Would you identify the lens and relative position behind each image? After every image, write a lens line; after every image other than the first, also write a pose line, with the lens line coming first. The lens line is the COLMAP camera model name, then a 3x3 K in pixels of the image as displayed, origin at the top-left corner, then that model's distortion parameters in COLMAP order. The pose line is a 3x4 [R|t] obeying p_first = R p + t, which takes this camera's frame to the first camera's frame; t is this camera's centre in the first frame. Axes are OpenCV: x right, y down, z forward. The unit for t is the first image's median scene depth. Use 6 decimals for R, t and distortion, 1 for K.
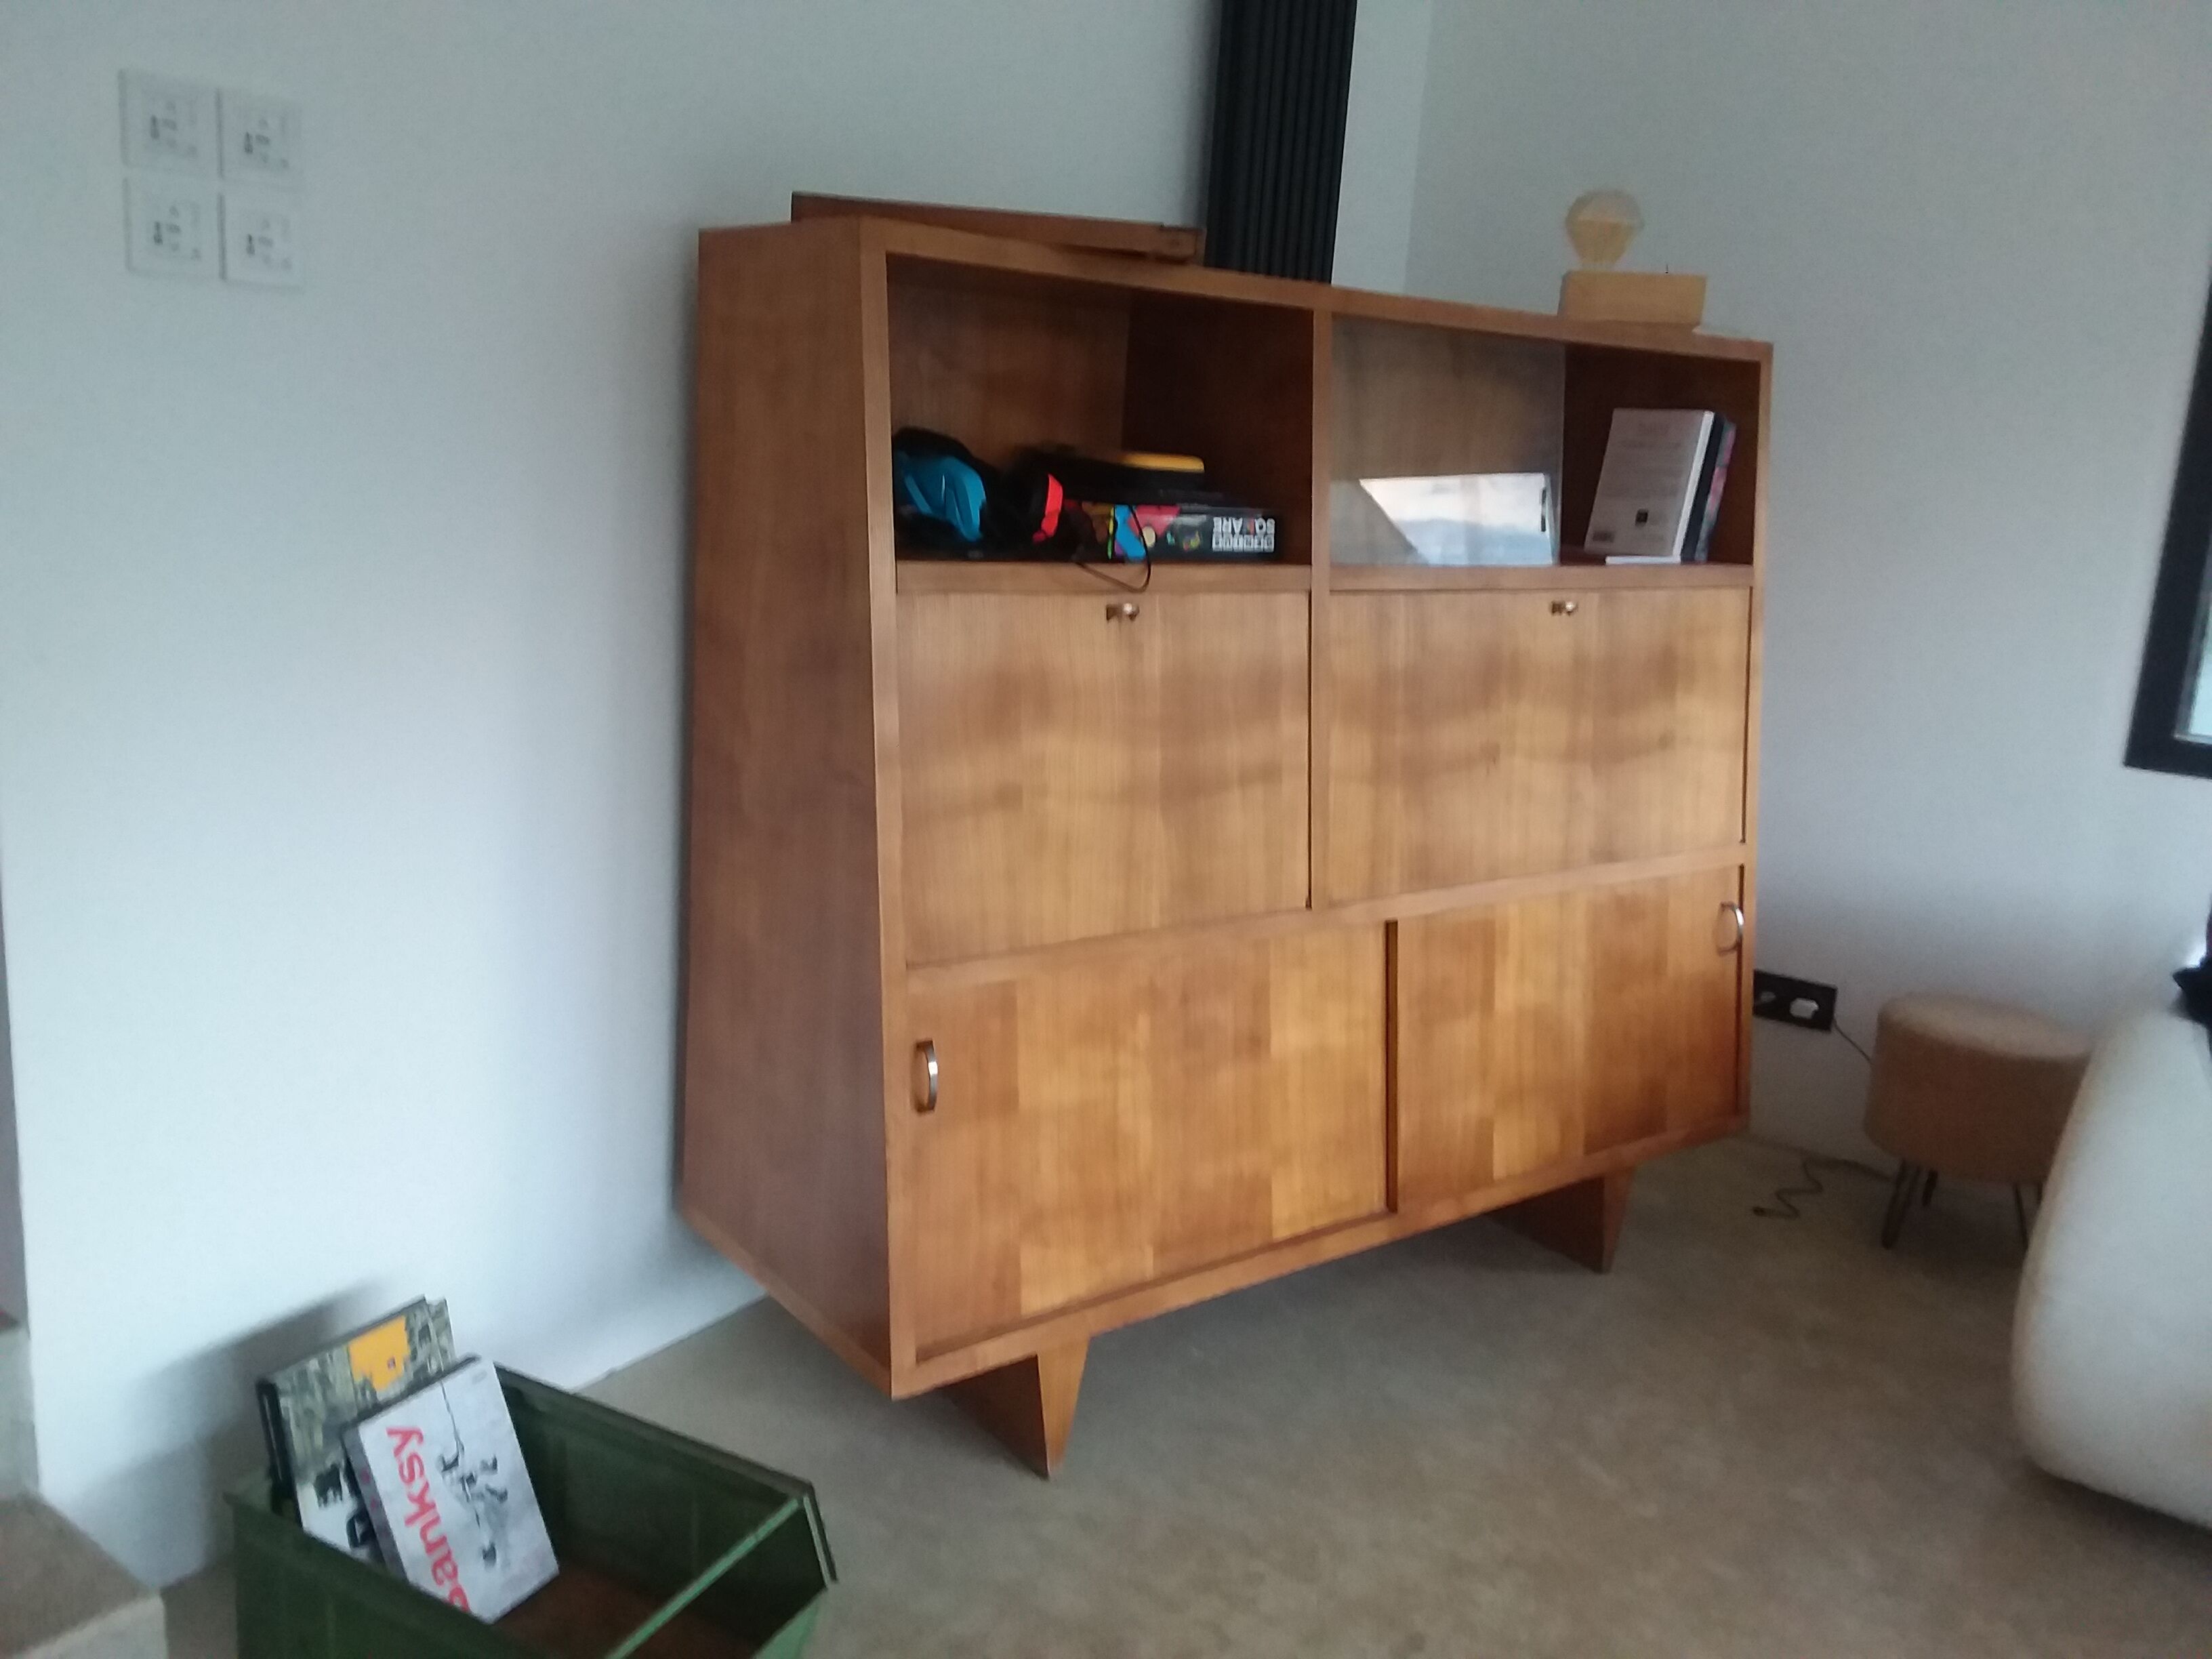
lens RADIAL K [[1808.7, 0, 1098.7], [0, 1808.7, 817.3], [0, 0, 1]] dist [0.121240, -0.186116]
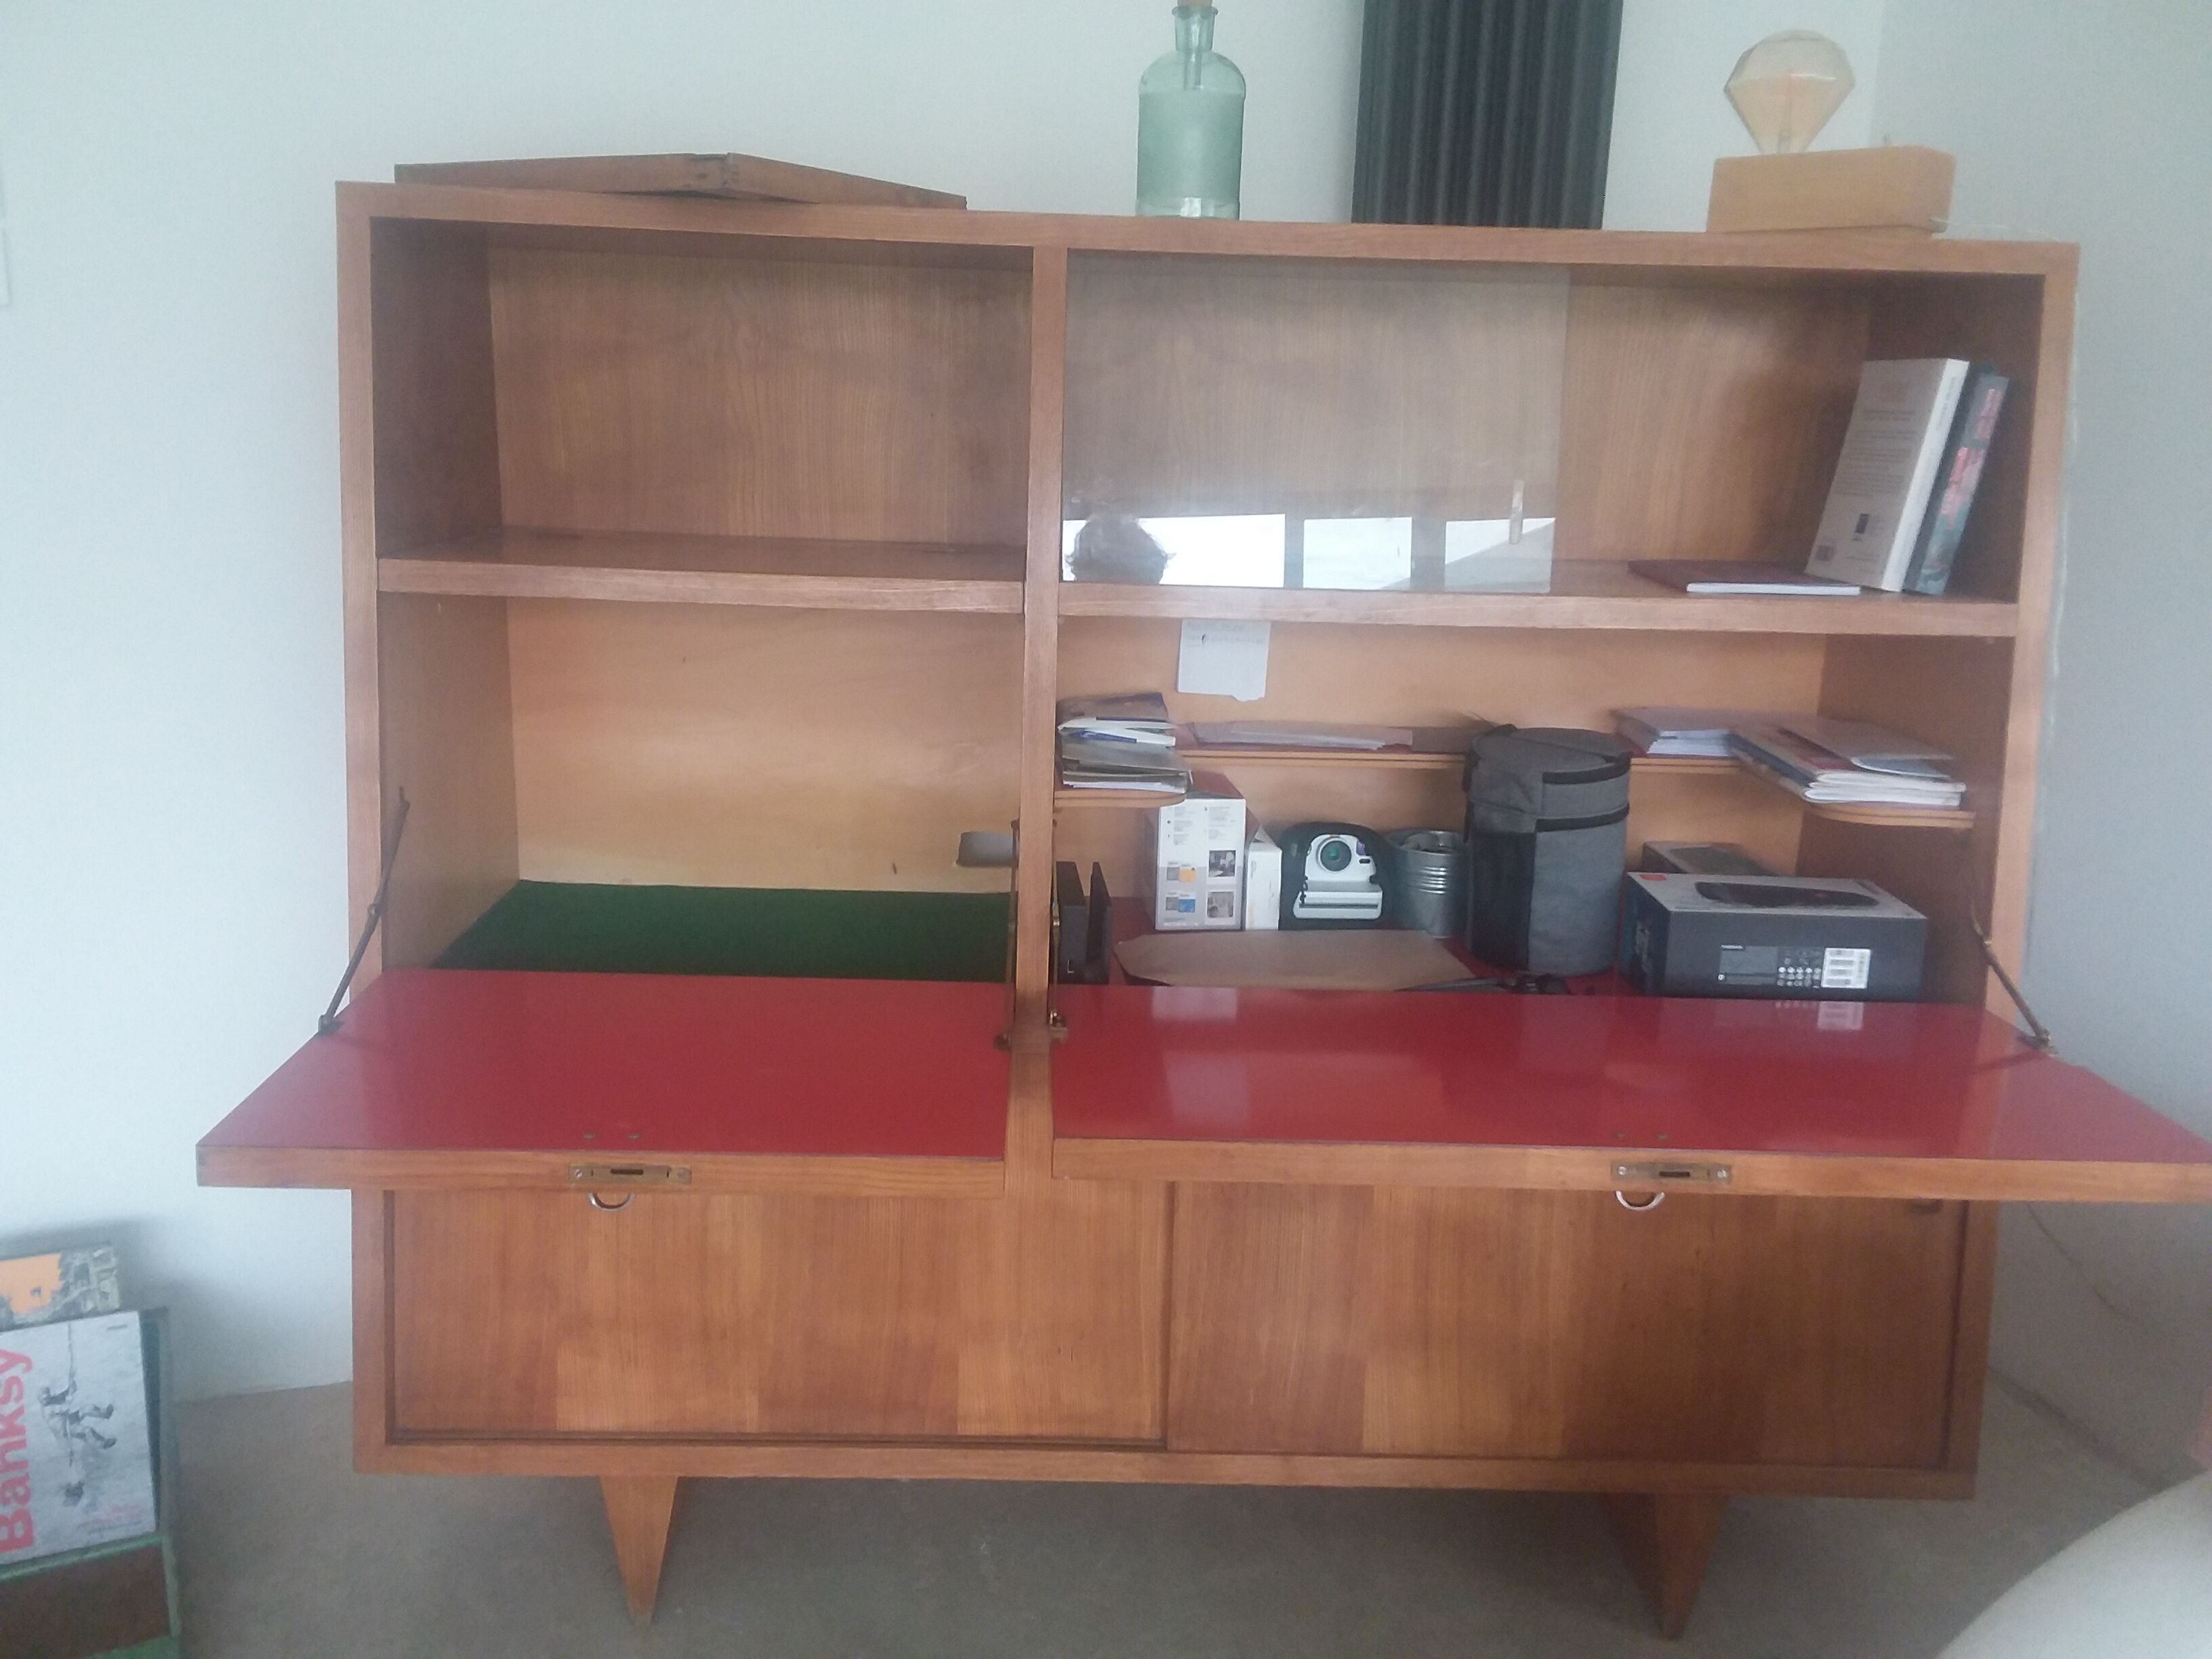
lens RADIAL K [[1808.7, 0, 1057.9], [0, 1808.7, 815.6], [0, 0, 1]] dist [0.121240, -0.186116]
pose [[0.803546, 0.101153, -0.586584, 0.540800], [-0.105054, 0.994086, 0.027514, -0.057053], [0.585898, 0.039515, 0.809421, 0.356526]]
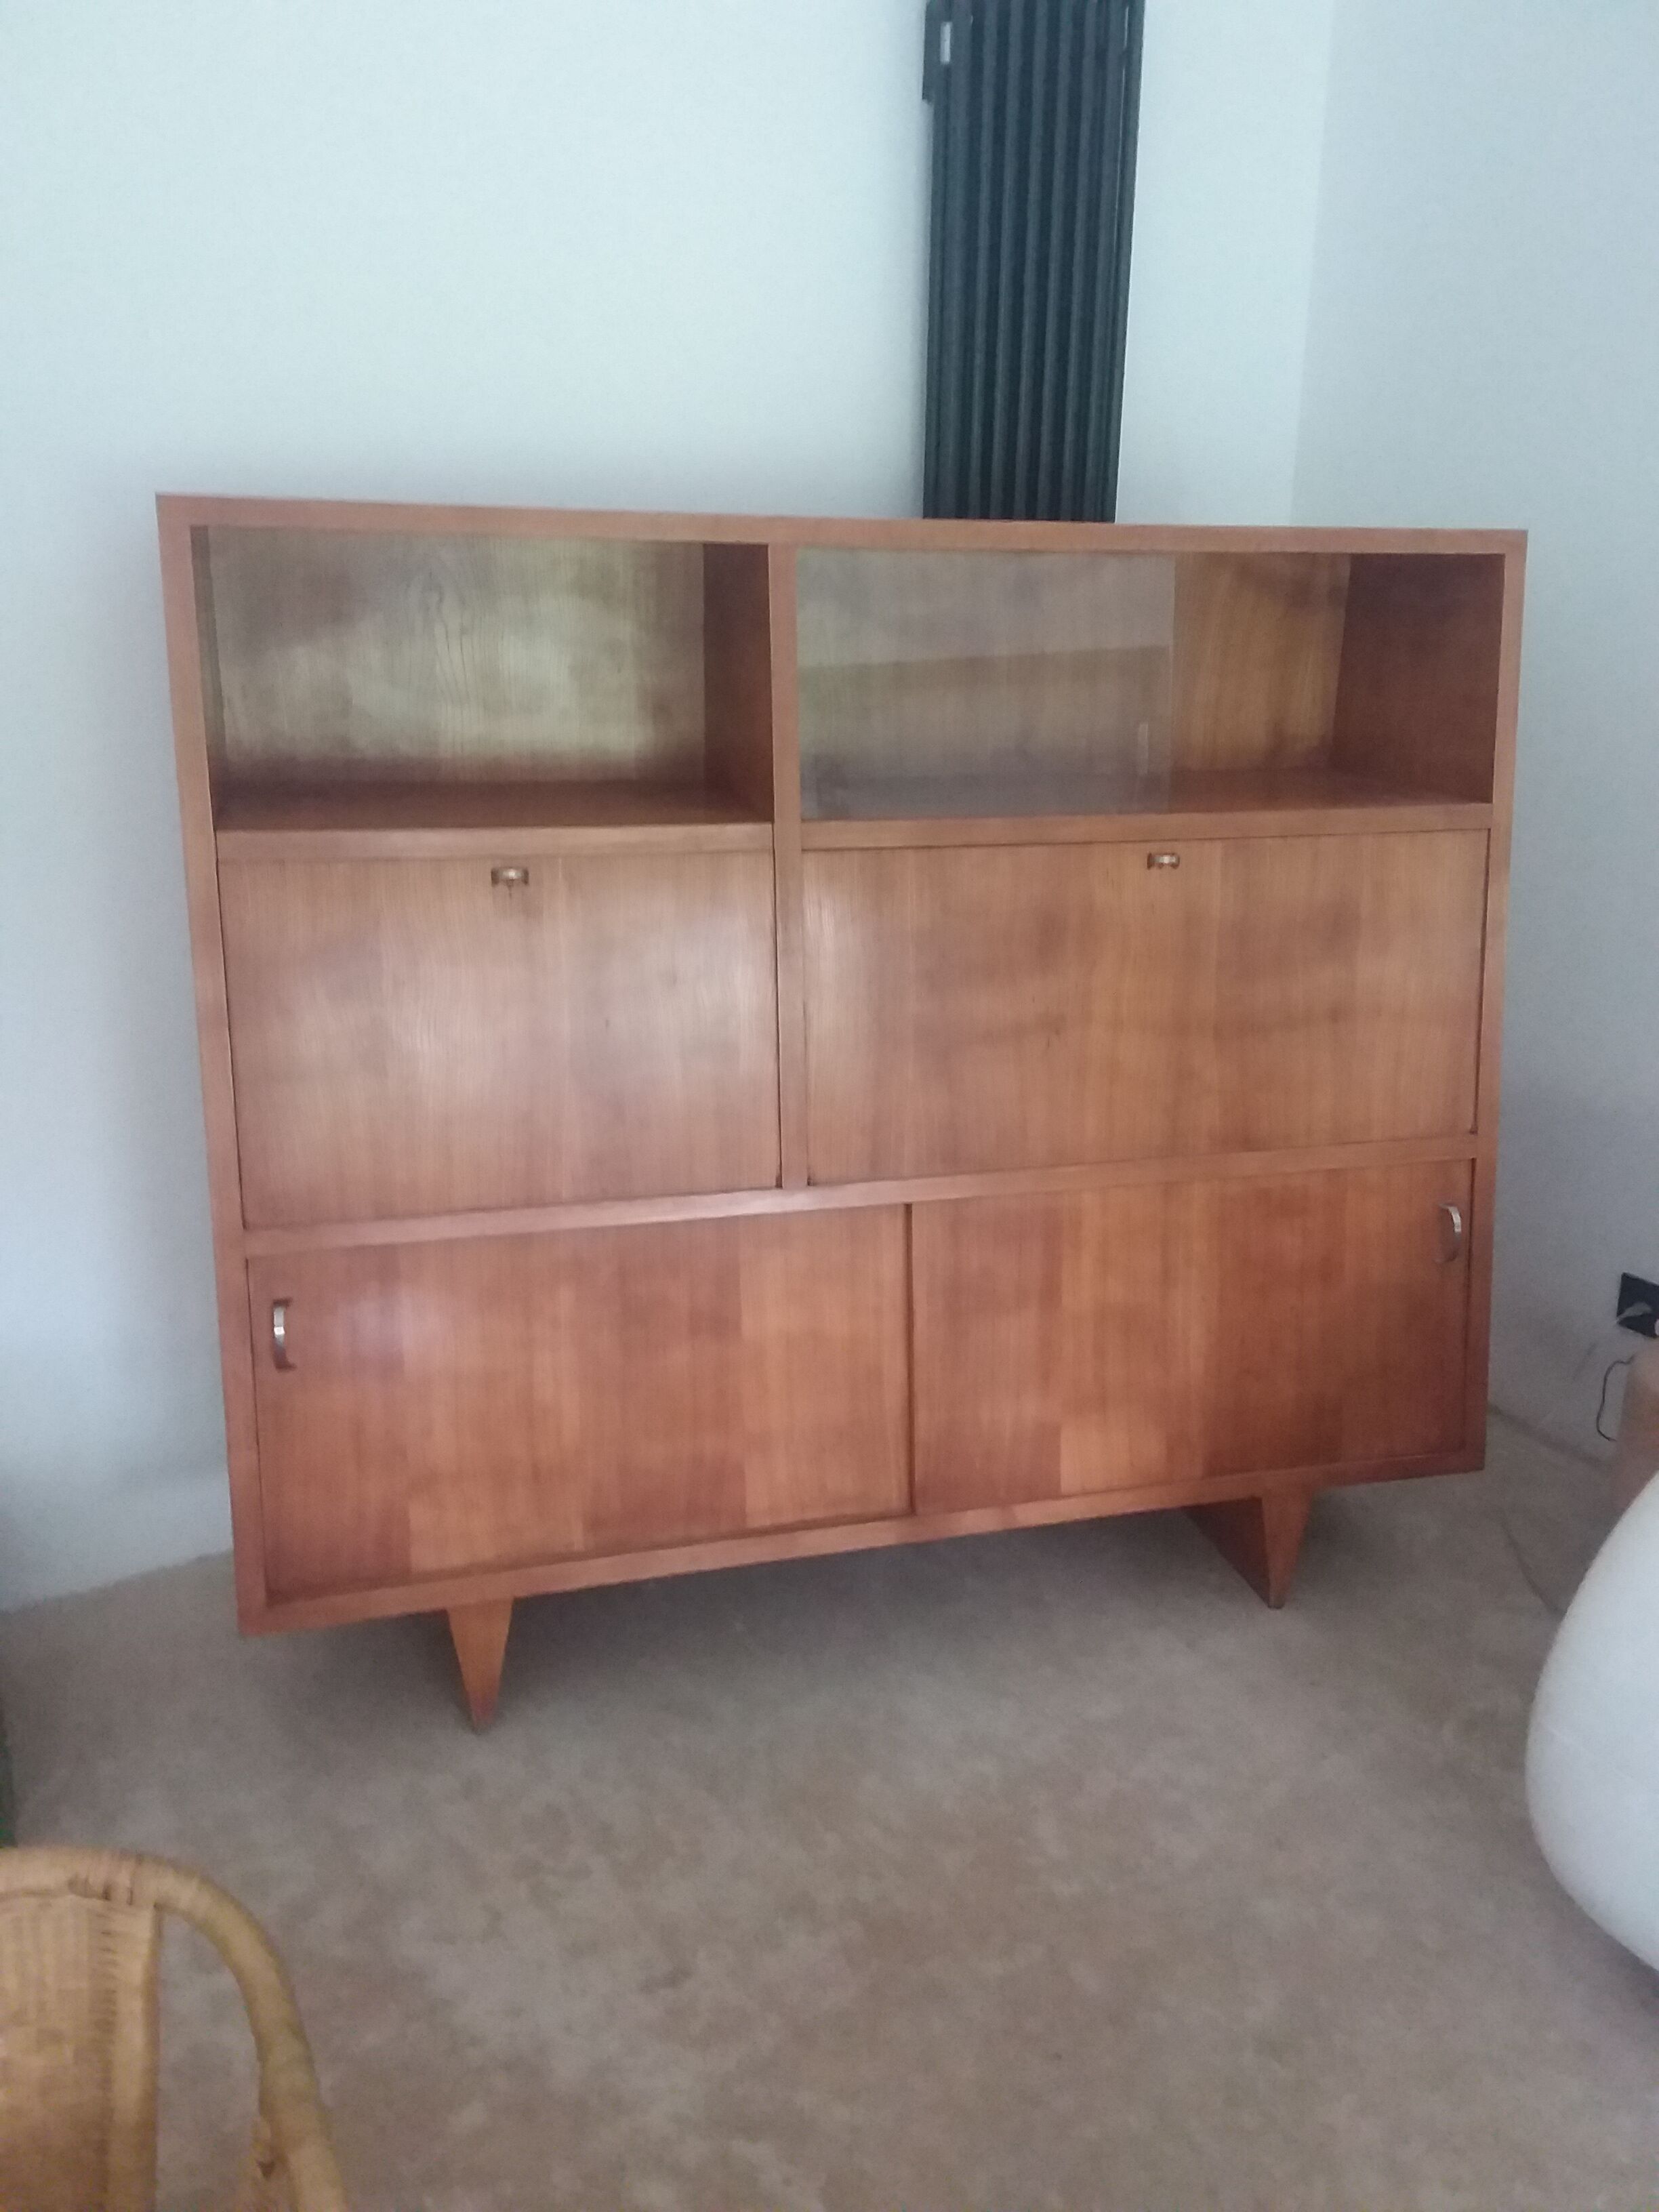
lens RADIAL K [[1808.7, 0, 842.2], [0, 1808.7, 1075.4], [0, 0, 1]] dist [0.121240, -0.186116]
pose [[0.928726, 0.059150, -0.366019, 0.455492], [-0.038772, 0.997274, 0.062784, -0.063559], [0.368735, -0.044118, 0.928487, 0.134136]]
